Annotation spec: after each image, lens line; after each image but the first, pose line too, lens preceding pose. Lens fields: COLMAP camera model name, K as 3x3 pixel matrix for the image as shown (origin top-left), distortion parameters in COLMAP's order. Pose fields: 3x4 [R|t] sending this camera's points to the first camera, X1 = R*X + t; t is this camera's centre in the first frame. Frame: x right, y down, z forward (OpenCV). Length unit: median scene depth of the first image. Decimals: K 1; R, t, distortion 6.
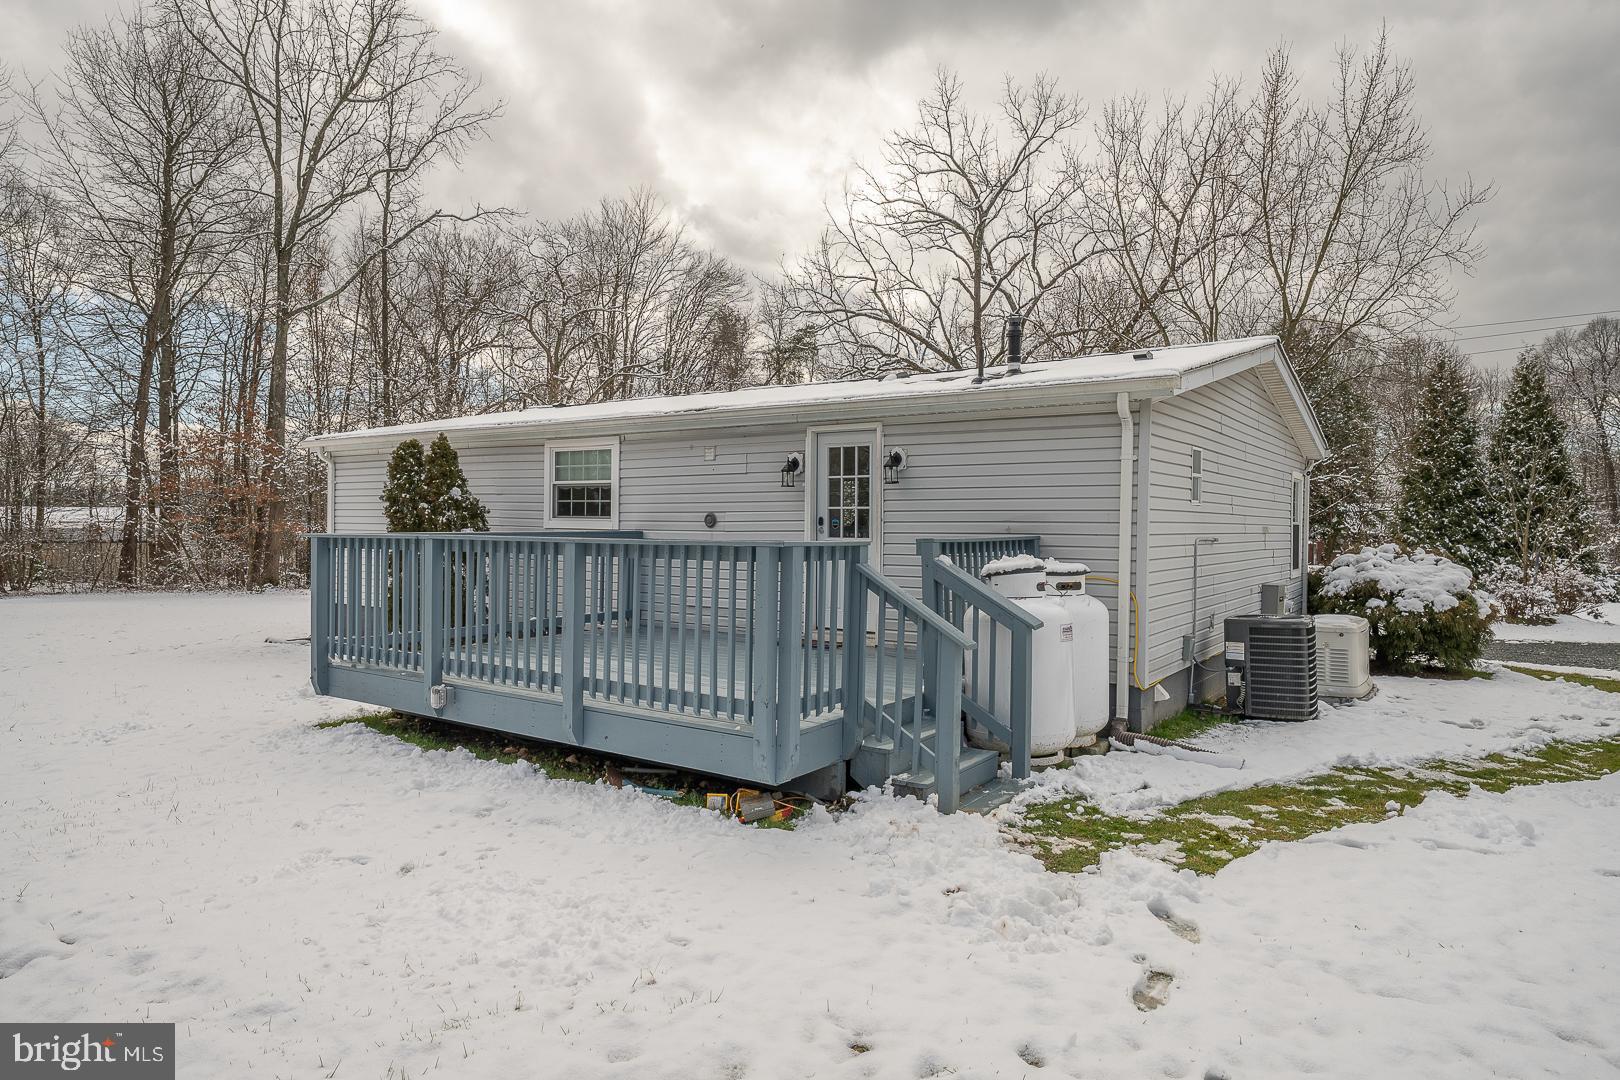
lens RADIAL K [[959.0, 0, 807.8], [0, 959.0, 529.1], [0, 0, 1]] dist [0.023639, -0.000515]
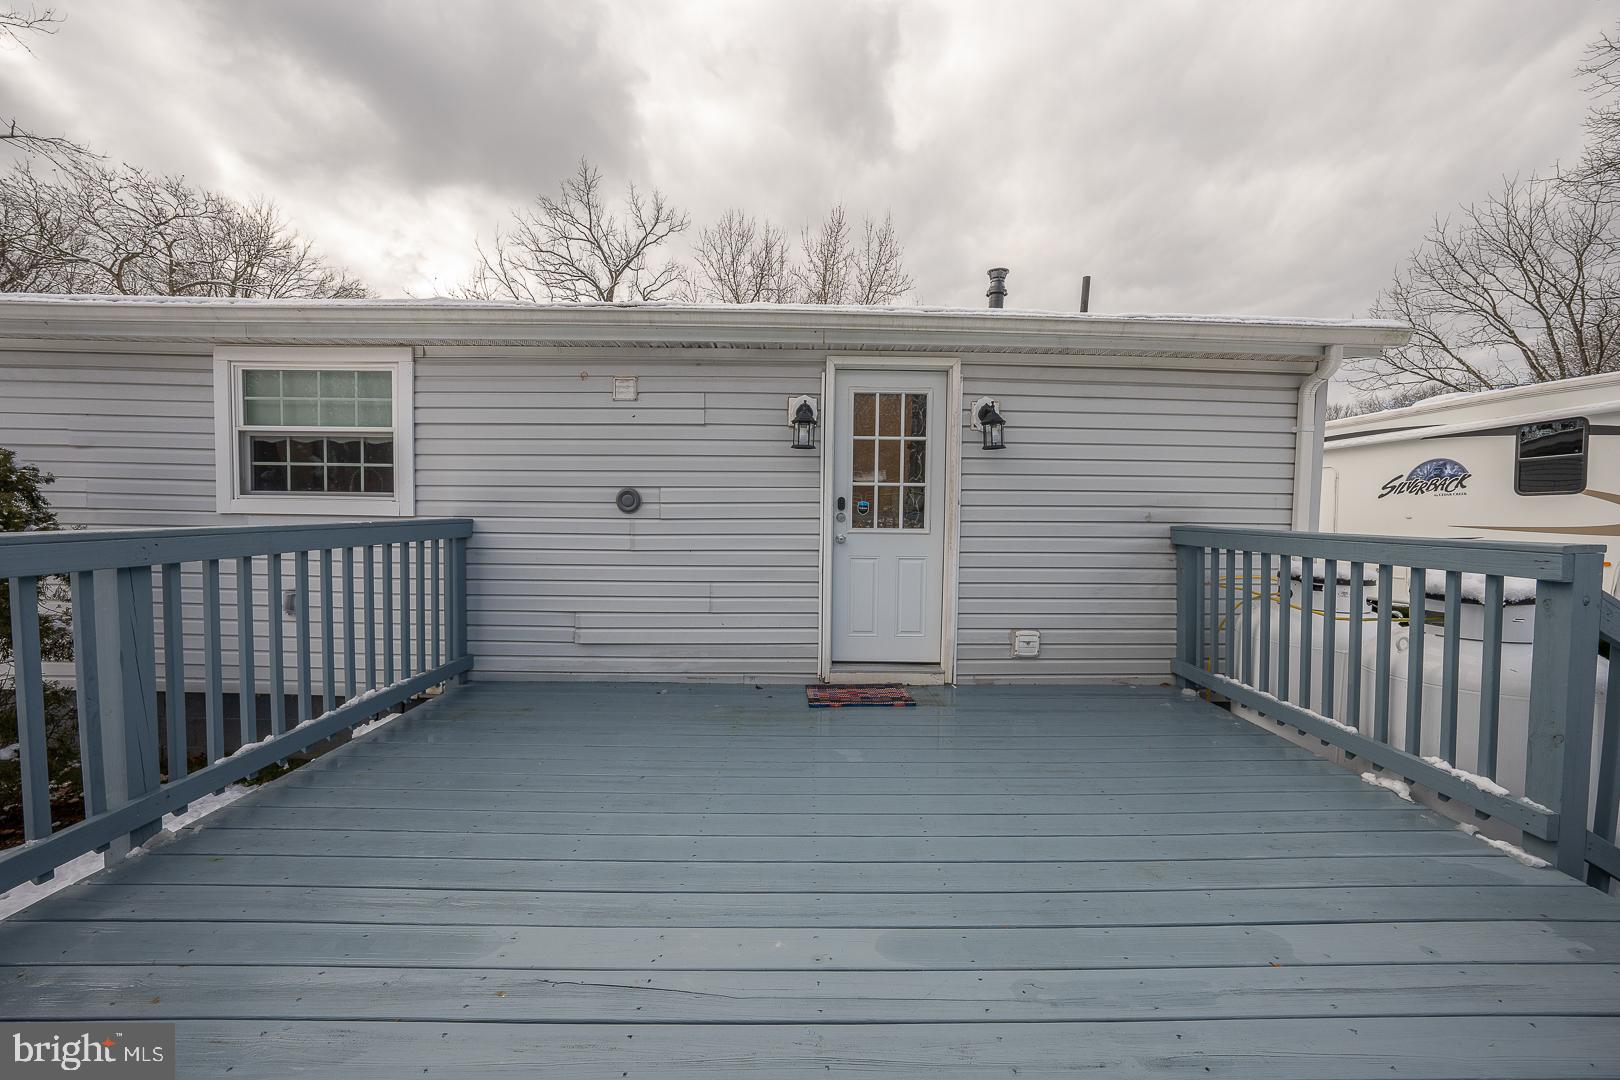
lens RADIAL K [[557.9, 0, 811.6], [0, 557.9, 537.3], [0, 0, 1]] dist [-0.029652, 0.006654]
pose [[0.809525, -0.027795, 0.586427, -0.197867], [-0.001555, 0.998774, 0.049487, -0.003444], [-0.587084, -0.040973, 0.808489, 0.601802]]
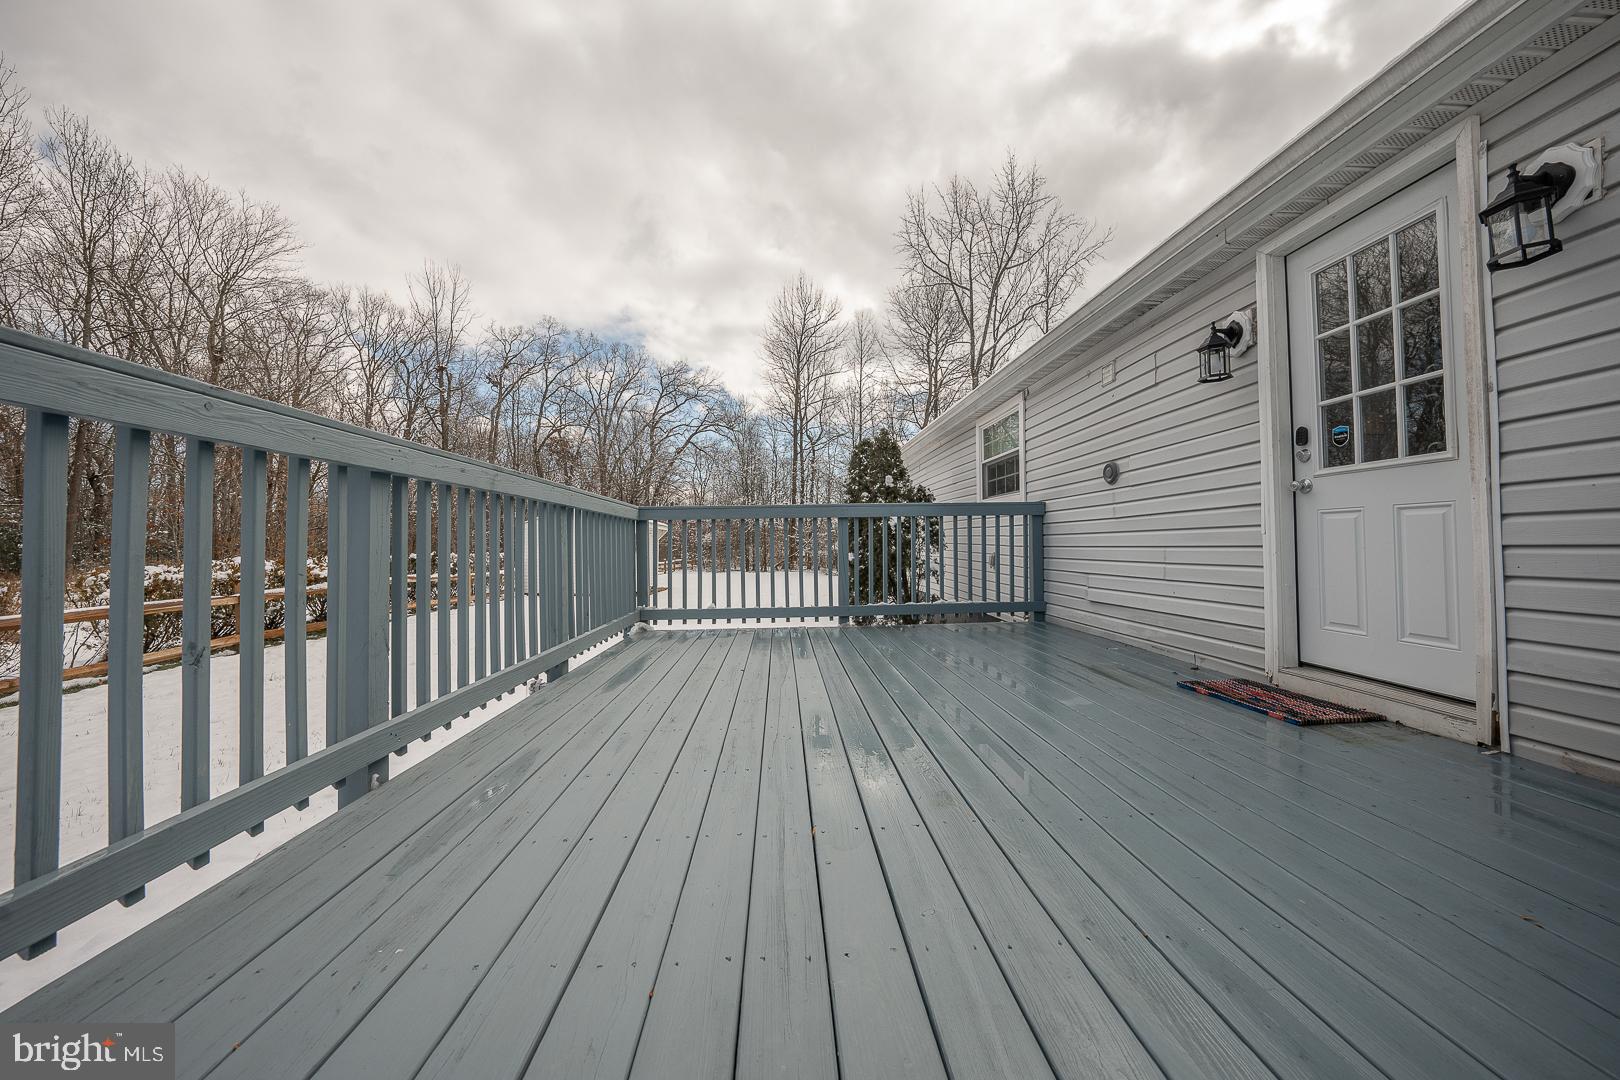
lens RADIAL K [[557.9, 0, 811.6], [0, 557.9, 537.3], [0, 0, 1]] dist [-0.029652, 0.006654]
pose [[0.623857, -0.026389, -0.781093, 0.061564], [0.015653, 0.999651, -0.021271, 0.037036], [0.781381, 0.001043, 0.624053, 0.555664]]
